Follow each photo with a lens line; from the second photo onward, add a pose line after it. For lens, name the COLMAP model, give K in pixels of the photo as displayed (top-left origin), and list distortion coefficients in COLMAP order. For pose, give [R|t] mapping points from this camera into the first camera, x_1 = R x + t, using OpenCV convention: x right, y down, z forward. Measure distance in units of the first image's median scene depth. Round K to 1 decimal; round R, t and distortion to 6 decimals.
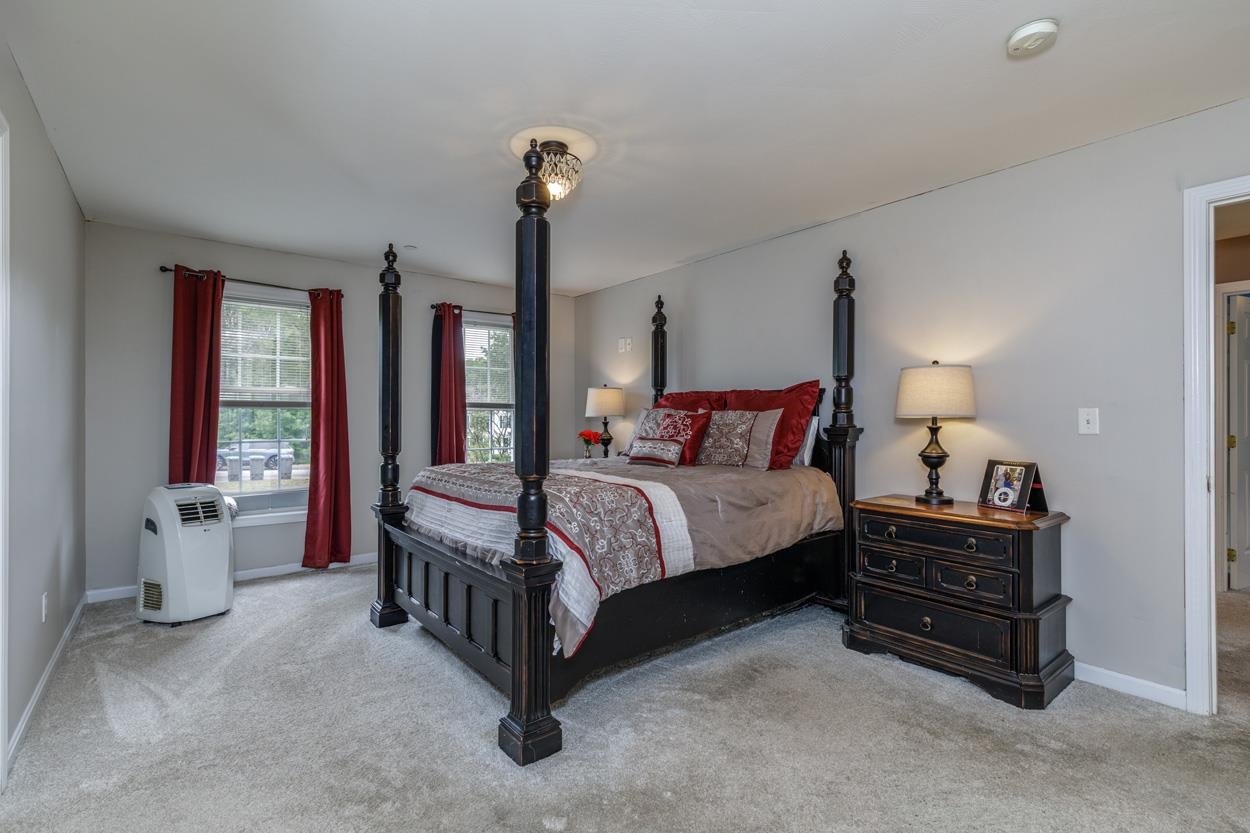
lens RADIAL K [[557.9, 0, 623.3], [0, 557.9, 416.7], [0, 0, 1]] dist [0.000688, 0.000071]
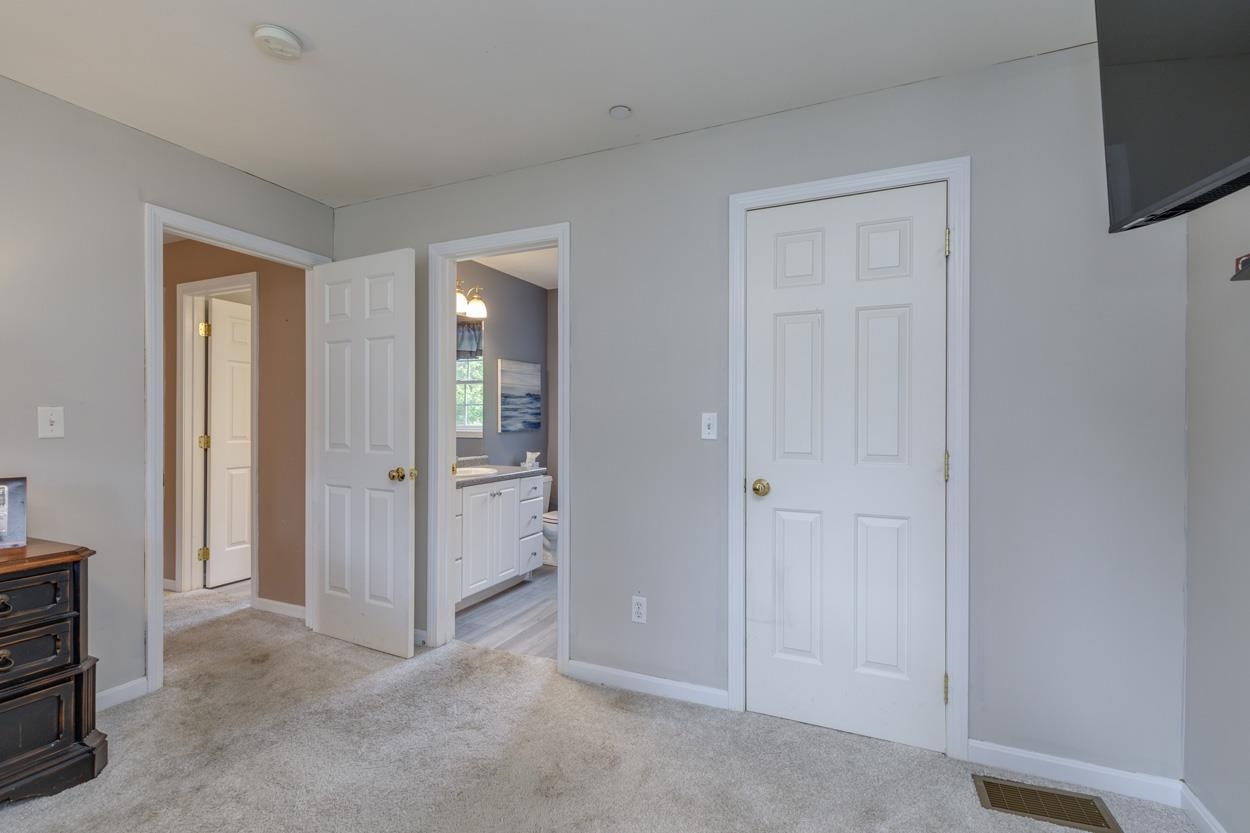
lens RADIAL K [[557.9, 0, 622.4], [0, 557.9, 421.3], [0, 0, 1]] dist [0.000688, 0.000071]
pose [[-0.458407, -0.003737, 0.888734, -0.344021], [-0.013743, 0.999901, -0.002885, -0.002939], [-0.888636, -0.013537, -0.458413, 0.675153]]
